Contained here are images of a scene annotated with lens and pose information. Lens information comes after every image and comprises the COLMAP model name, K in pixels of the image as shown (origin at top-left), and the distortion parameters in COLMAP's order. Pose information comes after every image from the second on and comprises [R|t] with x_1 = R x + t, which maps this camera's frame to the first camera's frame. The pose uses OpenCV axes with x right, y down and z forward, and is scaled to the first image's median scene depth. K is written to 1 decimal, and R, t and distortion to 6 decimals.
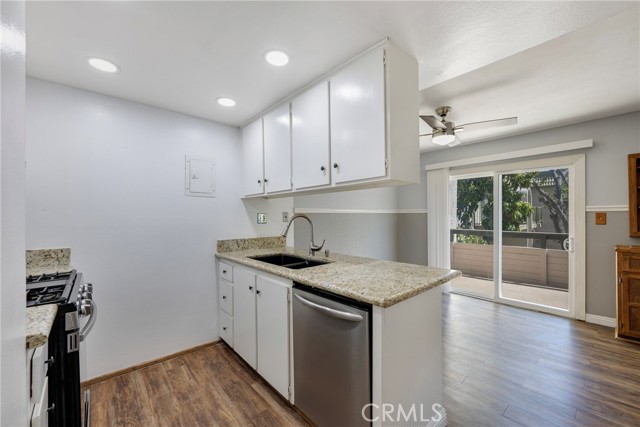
lens RADIAL K [[257.3, 0, 318.3], [0, 257.3, 217.5], [0, 0, 1]] dist [0.002606, 0.000783]
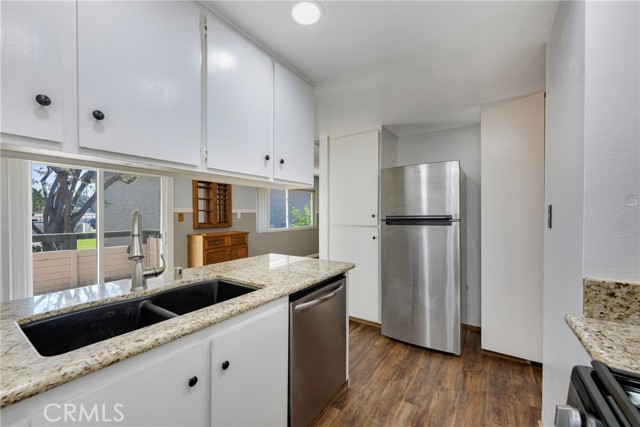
lens RADIAL K [[257.3, 0, 320.6], [0, 257.3, 217.0], [0, 0, 1]] dist [0.002606, 0.000783]
pose [[-0.243337, -0.005501, 0.969926, -0.505671], [0.007402, 0.999944, 0.007528, -0.001157], [-0.969914, 0.009011, -0.243282, 0.619163]]
